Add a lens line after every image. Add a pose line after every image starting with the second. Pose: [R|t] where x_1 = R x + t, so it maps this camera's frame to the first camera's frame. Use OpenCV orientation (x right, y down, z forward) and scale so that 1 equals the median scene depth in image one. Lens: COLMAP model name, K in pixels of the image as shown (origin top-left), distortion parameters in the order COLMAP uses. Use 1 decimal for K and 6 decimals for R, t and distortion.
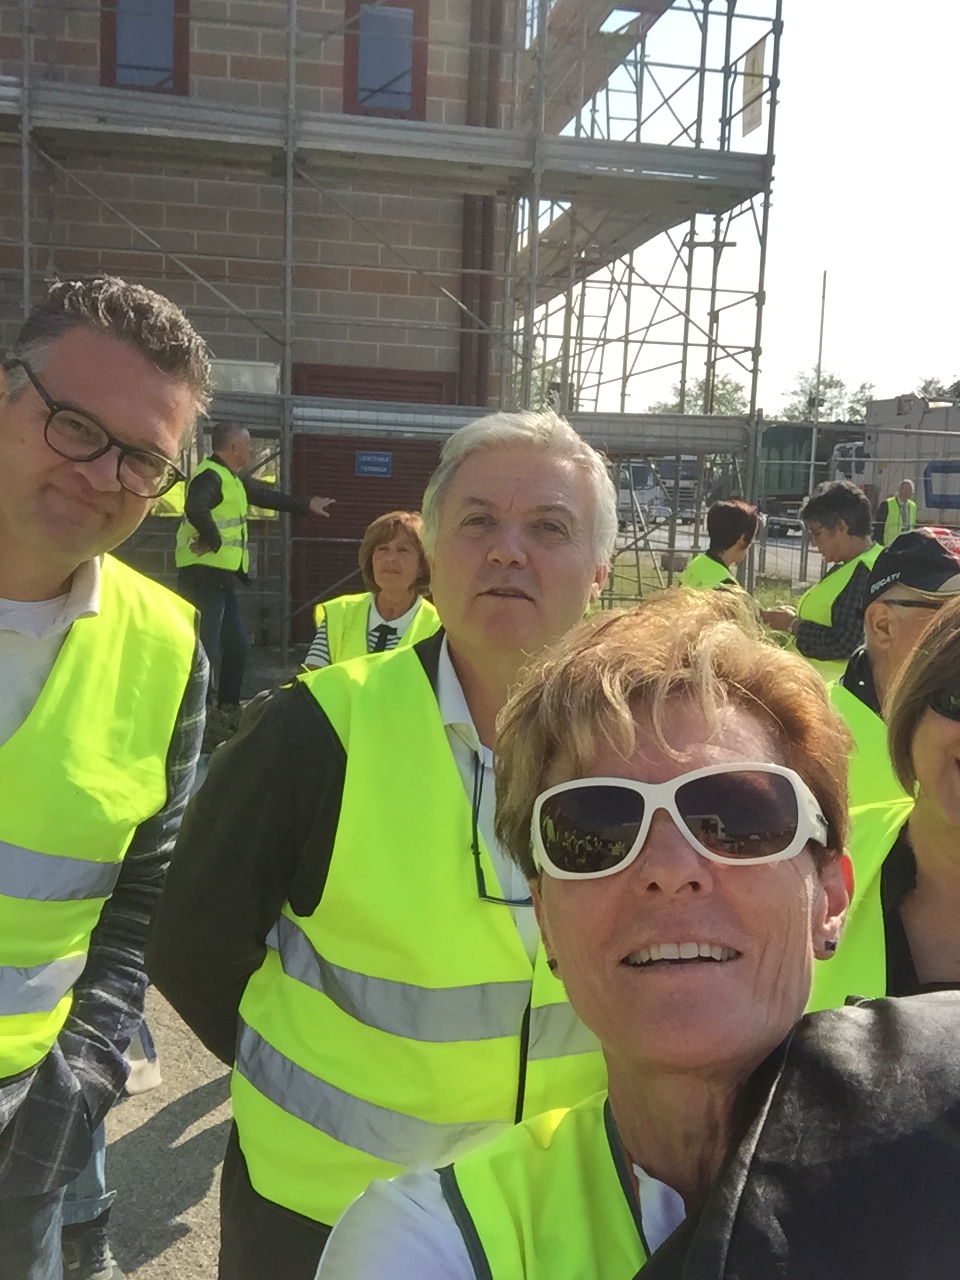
lens RADIAL K [[1171.9, 0, 480.0], [0, 1171.9, 640.0], [0, 0, 1]] dist [-0.009340, -0.069676]
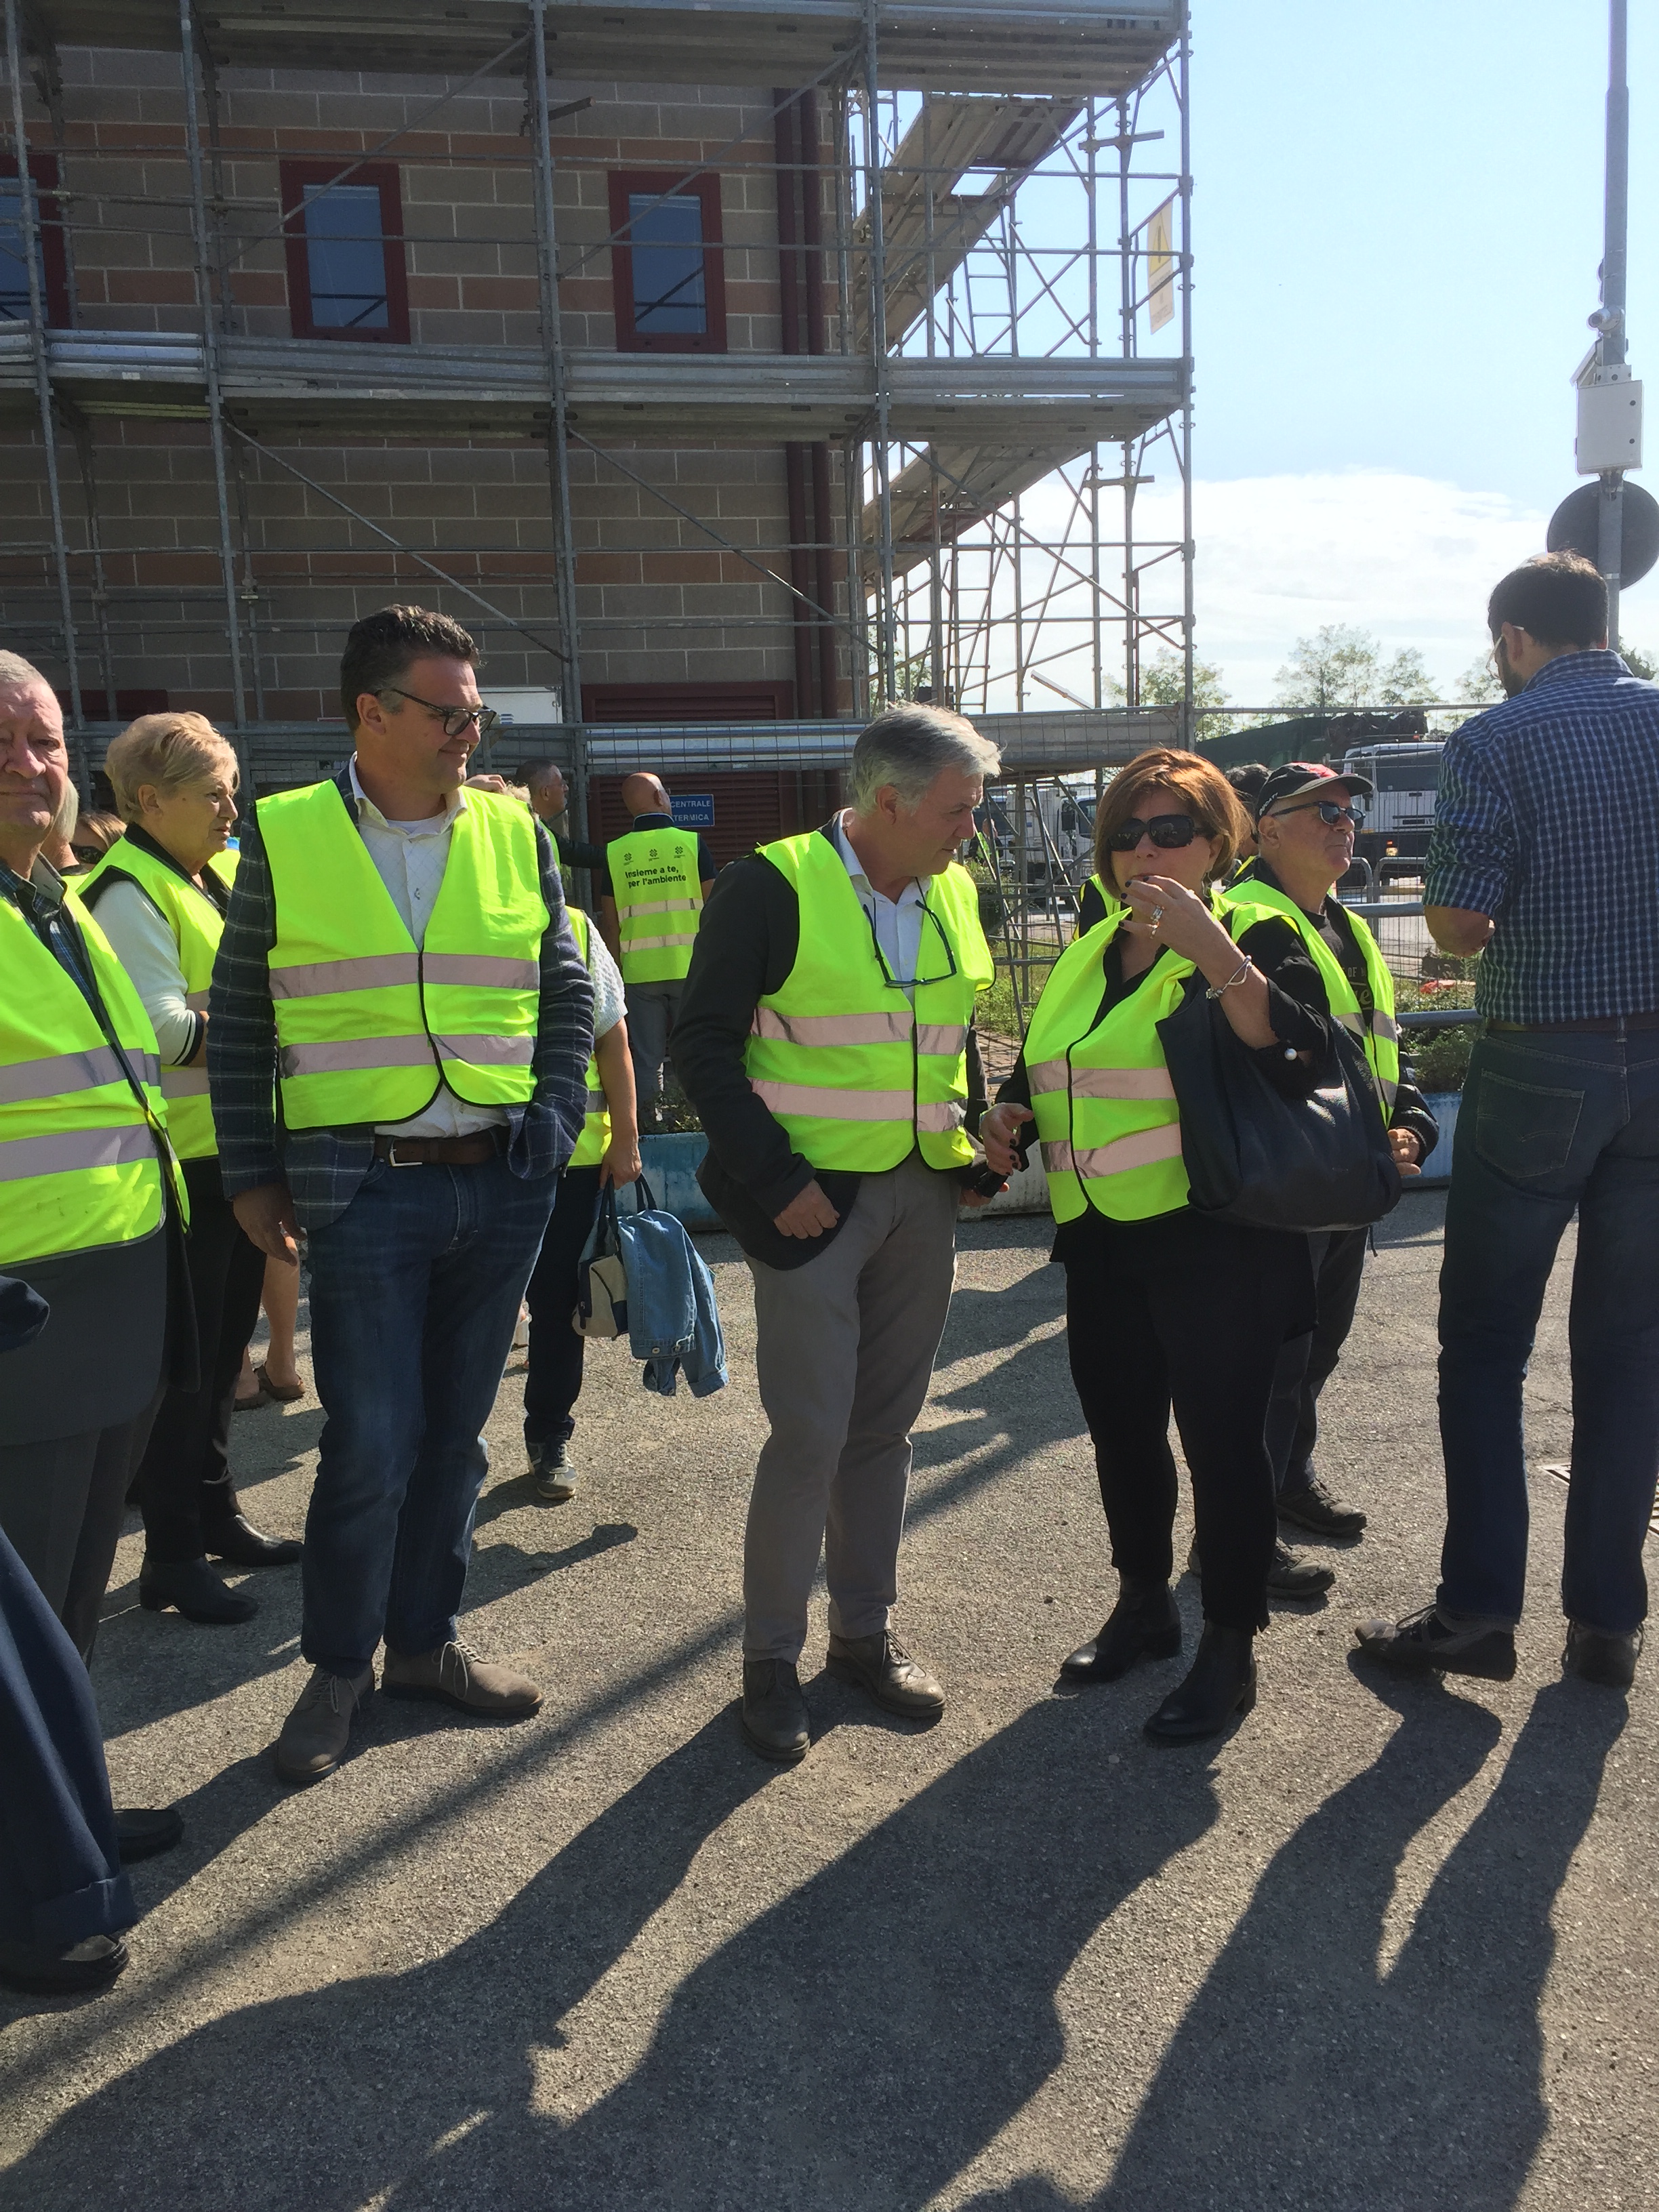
lens RADIAL K [[1833.1, 0, 829.5], [0, 1833.1, 1106.0], [0, 0, 1]] dist [0.007397, 0.001975]
pose [[0.997088, -0.076148, -0.004229, -0.013322], [0.076159, 0.997093, 0.002395, 0.043374], [0.004034, -0.002710, 0.999988, -0.179601]]
